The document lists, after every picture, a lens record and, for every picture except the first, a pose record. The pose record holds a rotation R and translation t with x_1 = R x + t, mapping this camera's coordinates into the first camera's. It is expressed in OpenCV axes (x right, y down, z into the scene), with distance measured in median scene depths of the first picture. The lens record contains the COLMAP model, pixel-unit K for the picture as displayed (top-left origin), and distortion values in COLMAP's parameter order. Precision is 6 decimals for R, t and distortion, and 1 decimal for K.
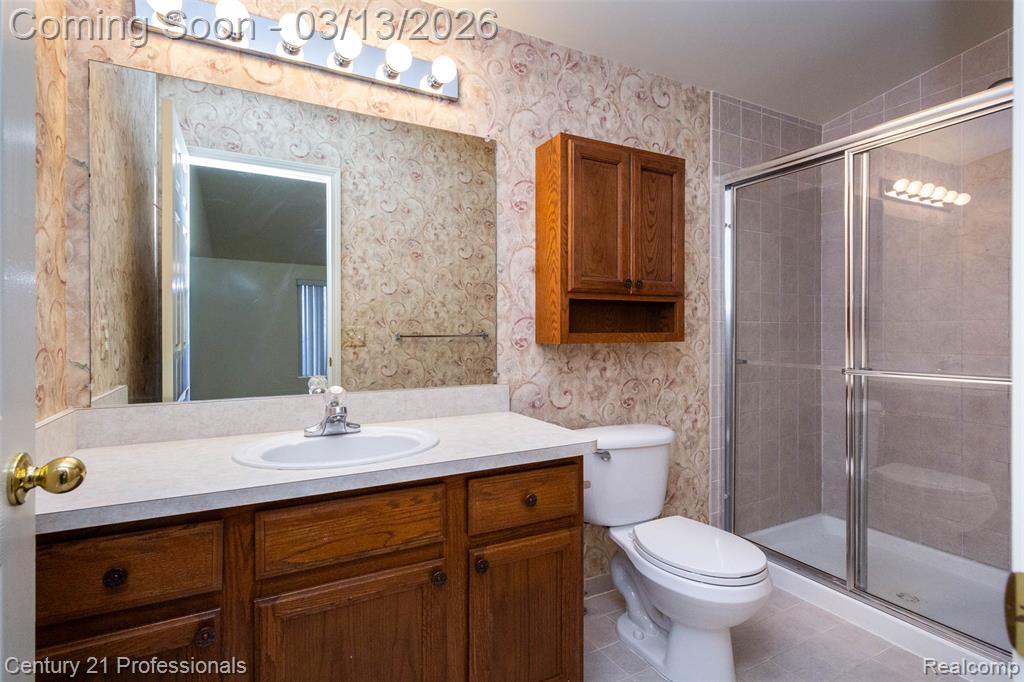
lens RADIAL K [[482.1, 0, 483.0], [0, 482.1, 320.8], [0, 0, 1]] dist [0.002844, 0.000250]
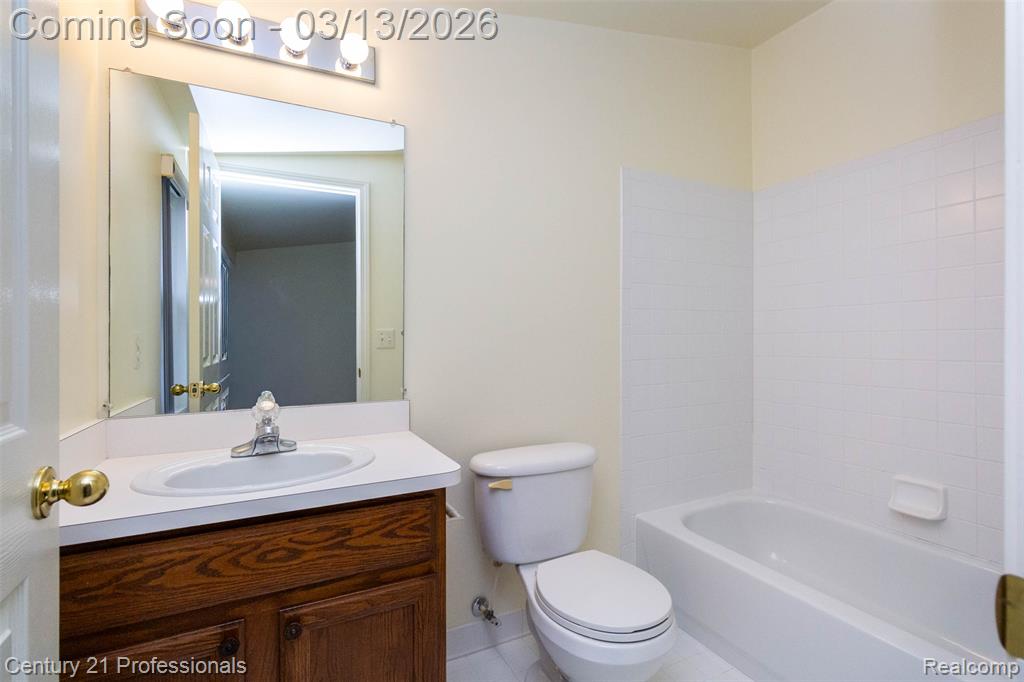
lens RADIAL K [[482.1, 0, 508.3], [0, 482.1, 340.1], [0, 0, 1]] dist [0.002844, 0.000250]
pose [[0.999938, -0.010996, 0.001464, 0.182705], [0.010961, 0.999697, 0.022030, 0.001685], [-0.001706, -0.022013, 0.999756, 0.095647]]
